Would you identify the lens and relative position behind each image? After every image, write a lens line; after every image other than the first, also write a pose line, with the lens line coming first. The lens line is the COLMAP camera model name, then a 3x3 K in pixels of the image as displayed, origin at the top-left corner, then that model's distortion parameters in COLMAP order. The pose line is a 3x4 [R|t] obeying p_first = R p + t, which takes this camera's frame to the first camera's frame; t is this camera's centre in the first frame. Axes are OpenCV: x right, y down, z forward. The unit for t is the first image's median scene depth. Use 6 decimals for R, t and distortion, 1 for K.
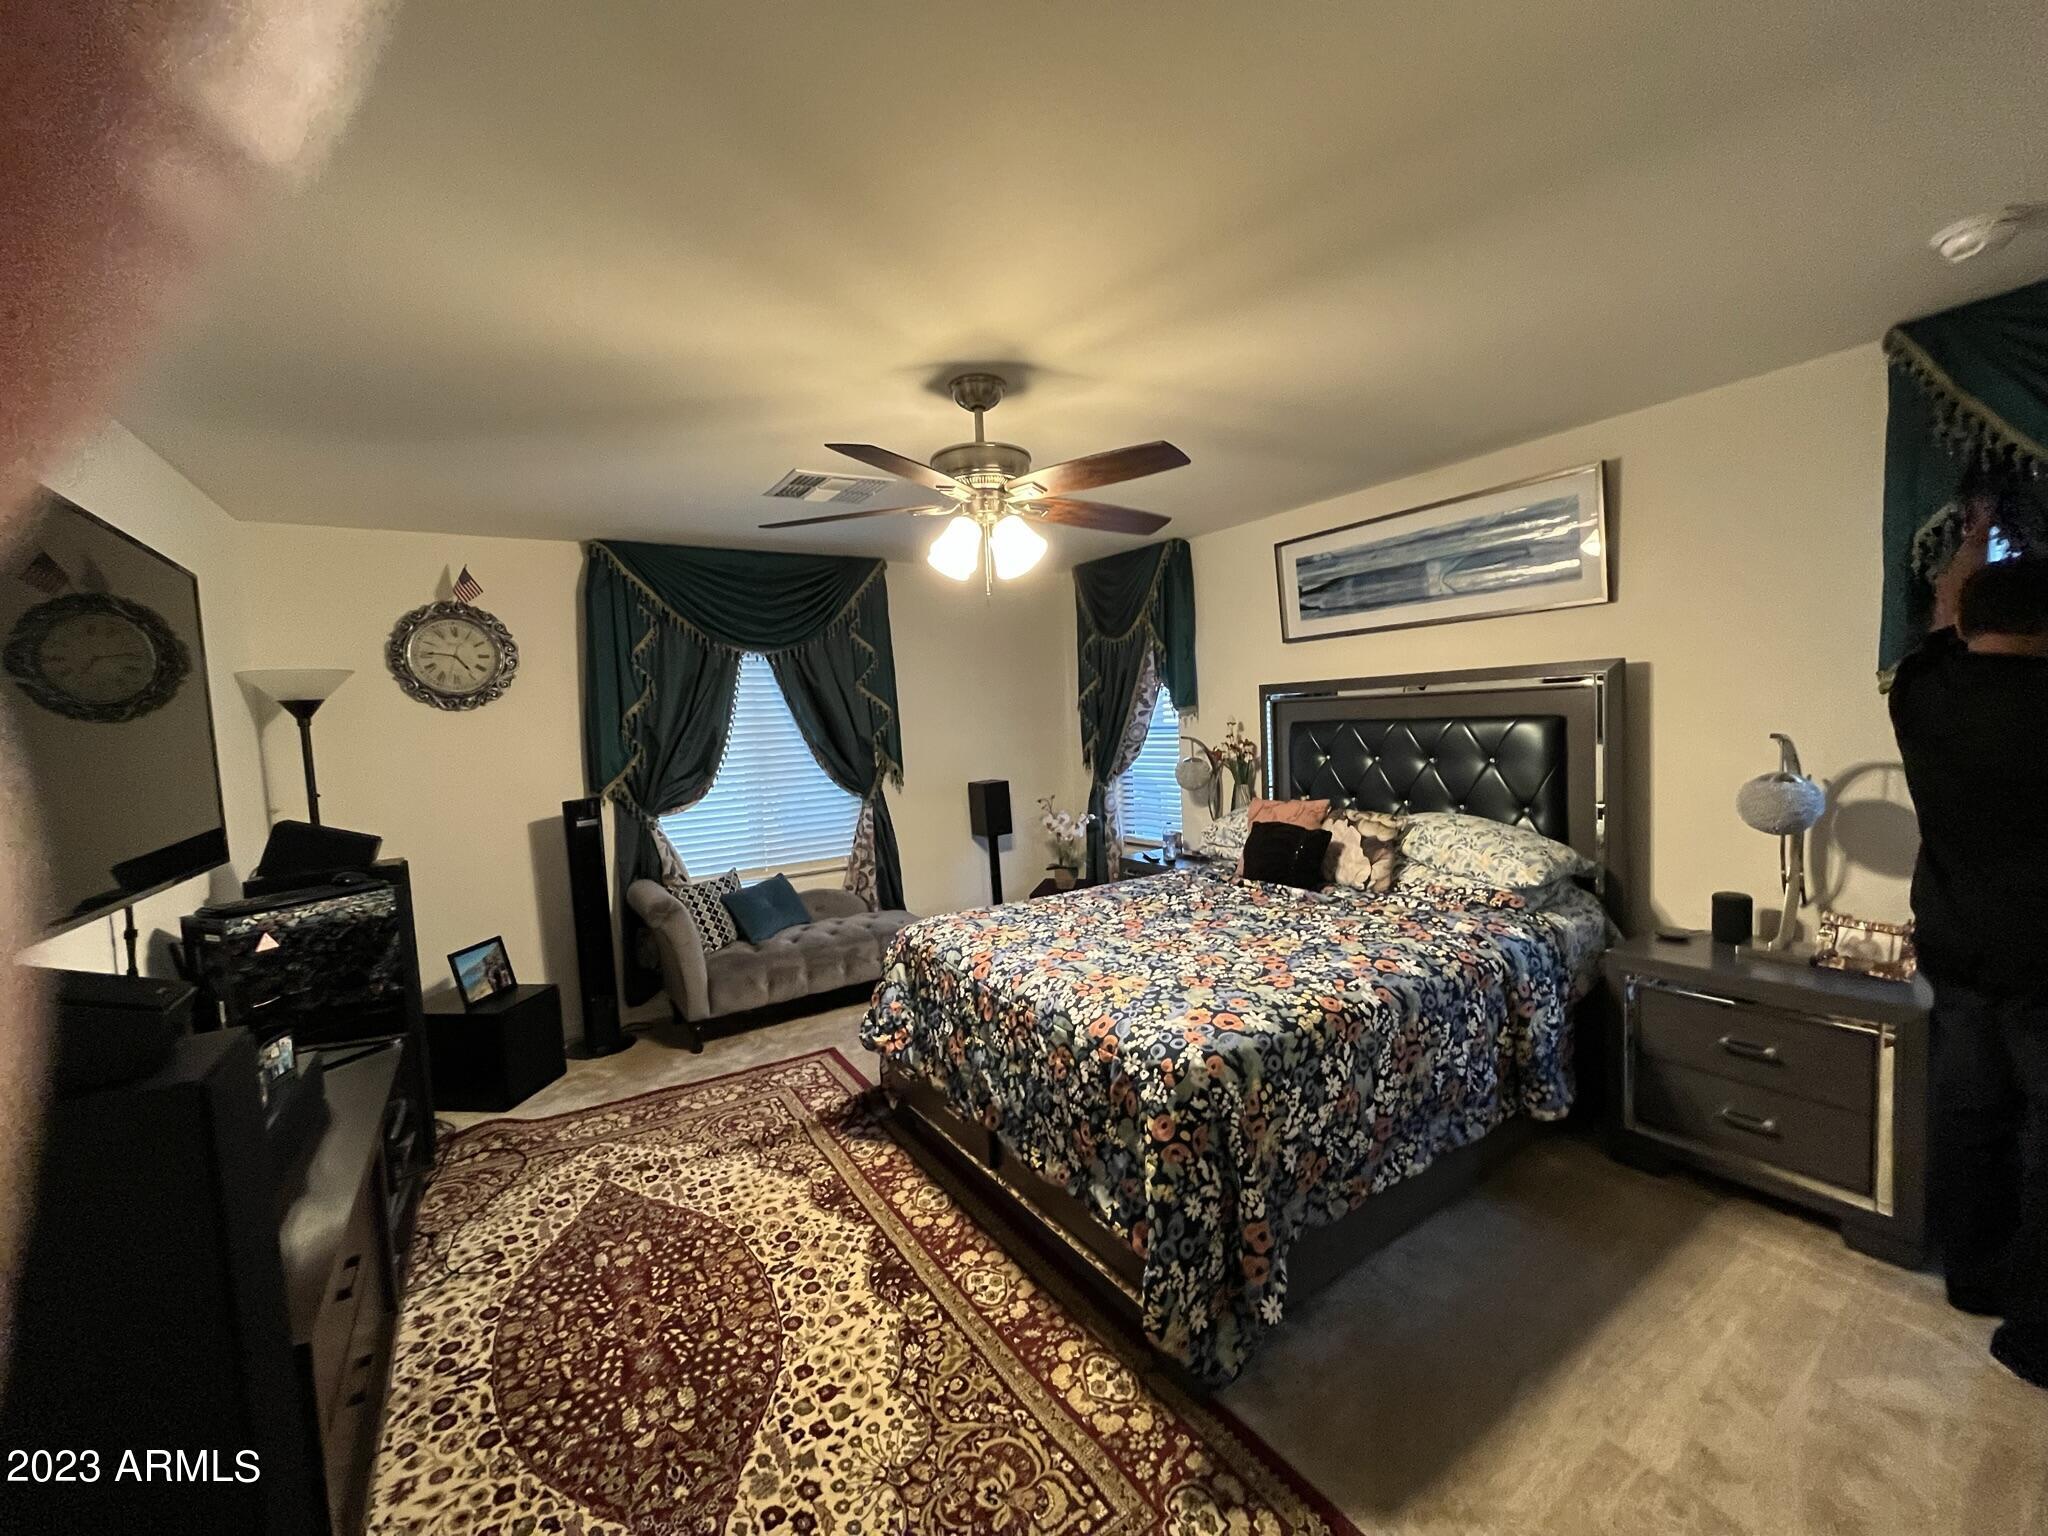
lens RADIAL K [[822.5, 0, 1030.9], [0, 822.5, 770.7], [0, 0, 1]] dist [-0.003573, 0.000376]
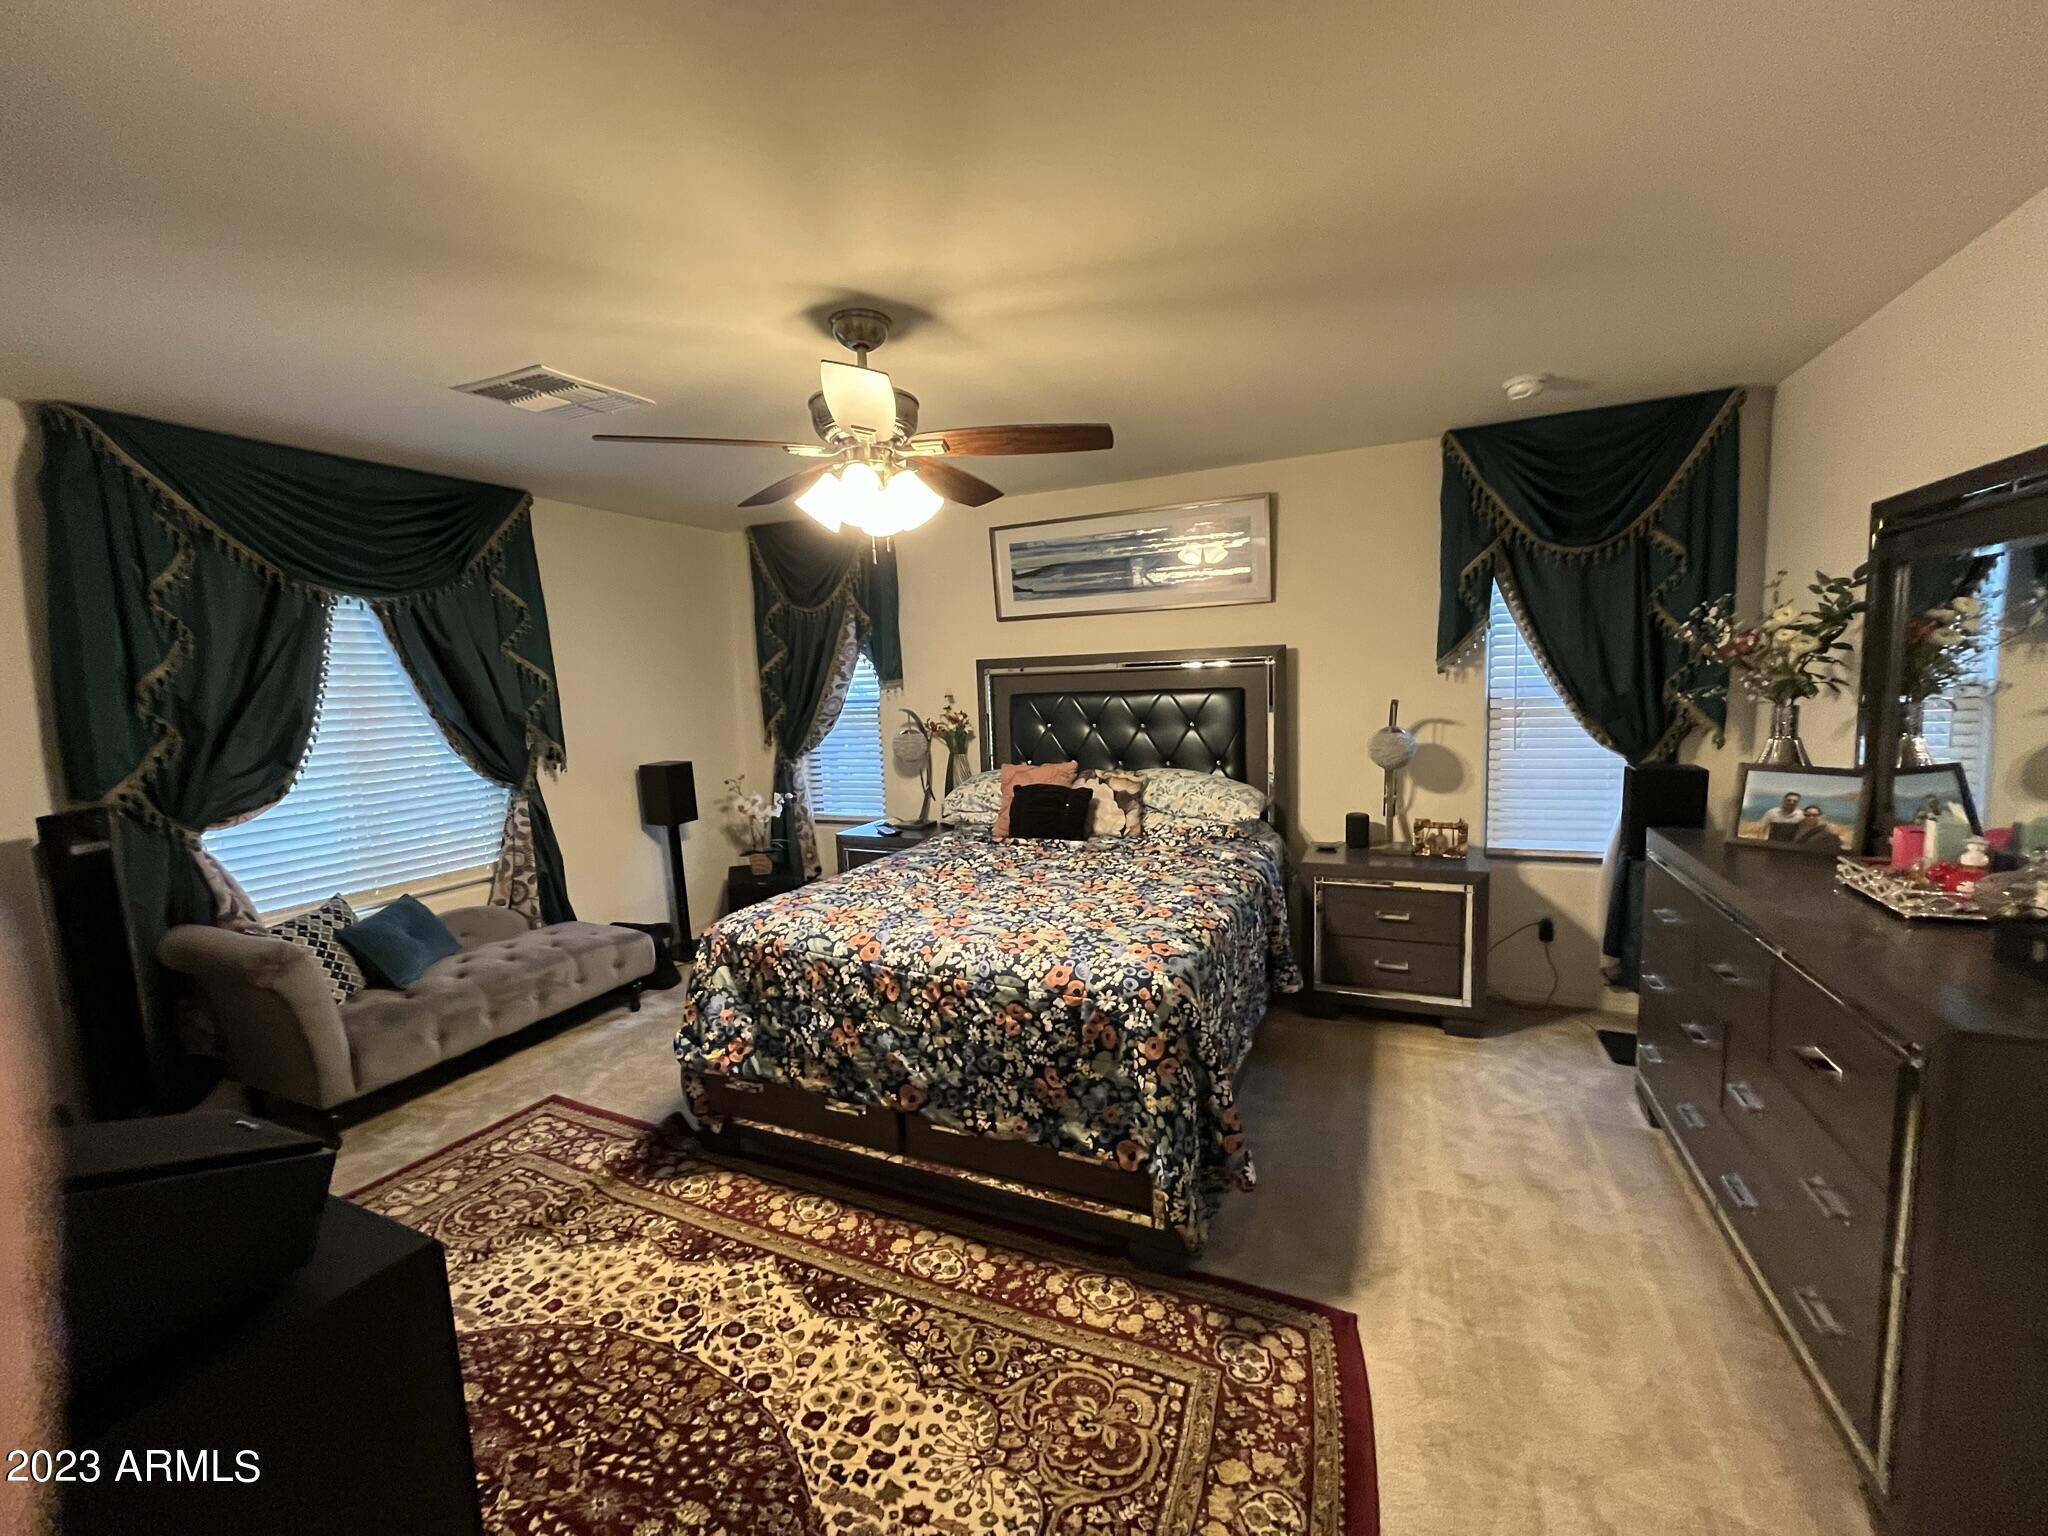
lens RADIAL K [[822.5, 0, 1027.2], [0, 822.5, 770.8], [0, 0, 1]] dist [-0.003573, 0.000376]
pose [[0.845137, -0.046040, 0.532564, -0.366673], [0.033451, 0.998887, 0.033268, 0.009322], [-0.533502, -0.010301, 0.845736, 0.097692]]
